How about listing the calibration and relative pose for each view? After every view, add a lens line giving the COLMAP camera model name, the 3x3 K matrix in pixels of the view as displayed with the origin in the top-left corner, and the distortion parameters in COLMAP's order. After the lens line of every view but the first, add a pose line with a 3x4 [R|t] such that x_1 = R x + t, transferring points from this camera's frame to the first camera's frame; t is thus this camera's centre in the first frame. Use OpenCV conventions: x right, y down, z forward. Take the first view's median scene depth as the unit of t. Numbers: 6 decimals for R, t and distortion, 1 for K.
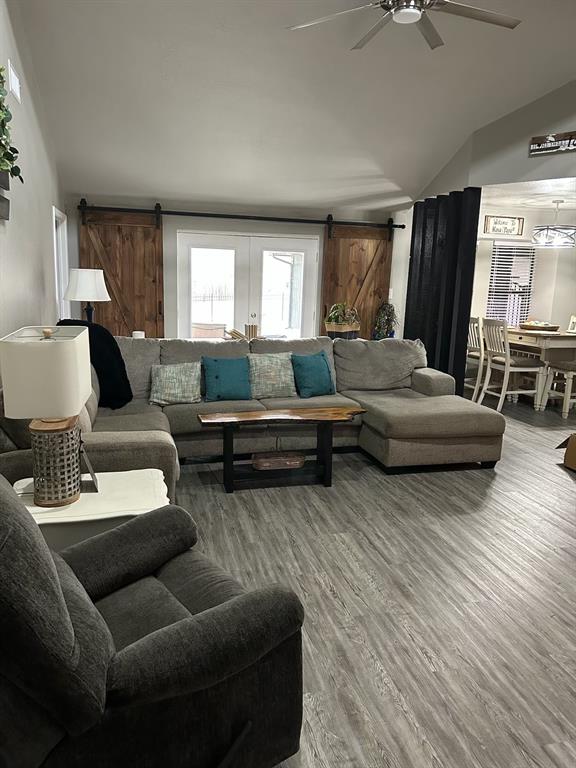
lens RADIAL K [[576.1, 0, 288.0], [0, 576.1, 384.0], [0, 0, 1]] dist [0.026097, -0.003048]
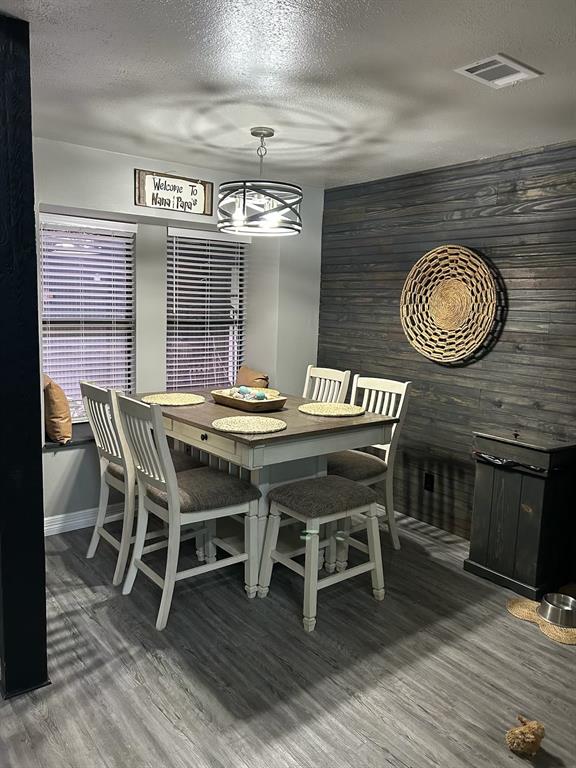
lens RADIAL K [[570.2, 0, 288.0], [0, 570.2, 384.0], [0, 0, 1]] dist [0.058839, -0.094587]
pose [[0.916216, -0.057799, 0.396494, 0.281043], [0.069871, 0.997427, -0.016058, -0.102500], [-0.394546, 0.042417, 0.917897, 0.561103]]
